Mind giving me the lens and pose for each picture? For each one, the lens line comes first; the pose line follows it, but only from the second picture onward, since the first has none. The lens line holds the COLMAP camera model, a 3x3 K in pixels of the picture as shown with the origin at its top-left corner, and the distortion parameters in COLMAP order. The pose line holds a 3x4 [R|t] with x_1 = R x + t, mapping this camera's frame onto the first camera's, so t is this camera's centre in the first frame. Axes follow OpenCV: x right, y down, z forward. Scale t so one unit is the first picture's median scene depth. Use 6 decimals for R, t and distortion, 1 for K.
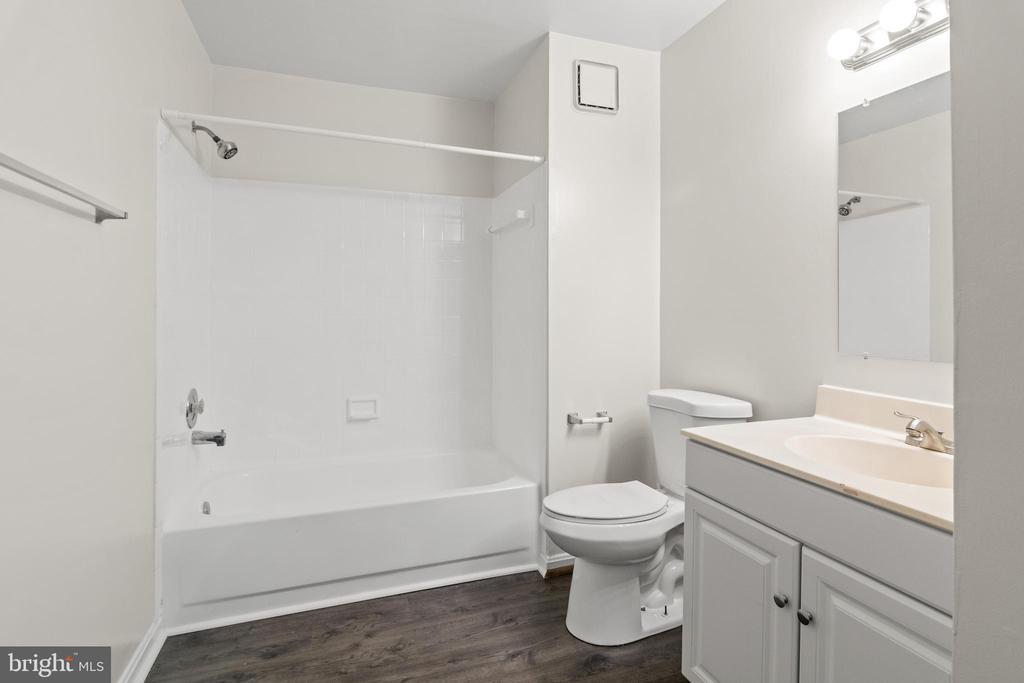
lens RADIAL K [[512.1, 0, 511.8], [0, 512.1, 336.4], [0, 0, 1]] dist [-0.004995, -0.004351]
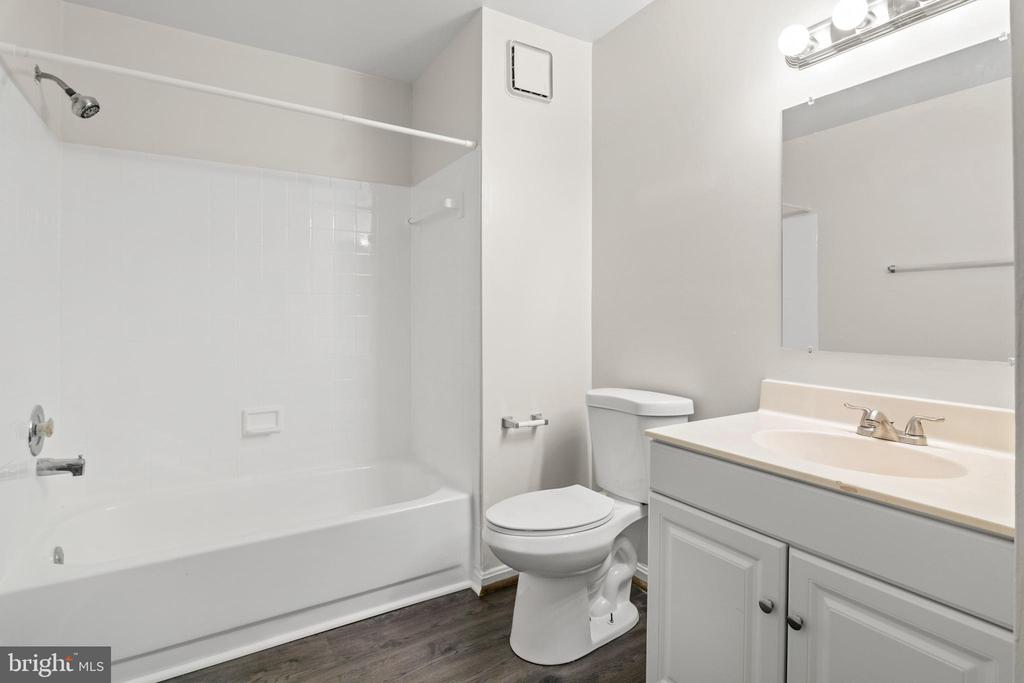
lens RADIAL K [[512.1, 0, 513.6], [0, 512.1, 337.3], [0, 0, 1]] dist [-0.004995, -0.004351]
pose [[0.978877, -0.009794, 0.204214, -0.066945], [0.010483, 0.999942, -0.002290, 0.006735], [-0.204180, 0.004383, 0.978924, 0.085006]]
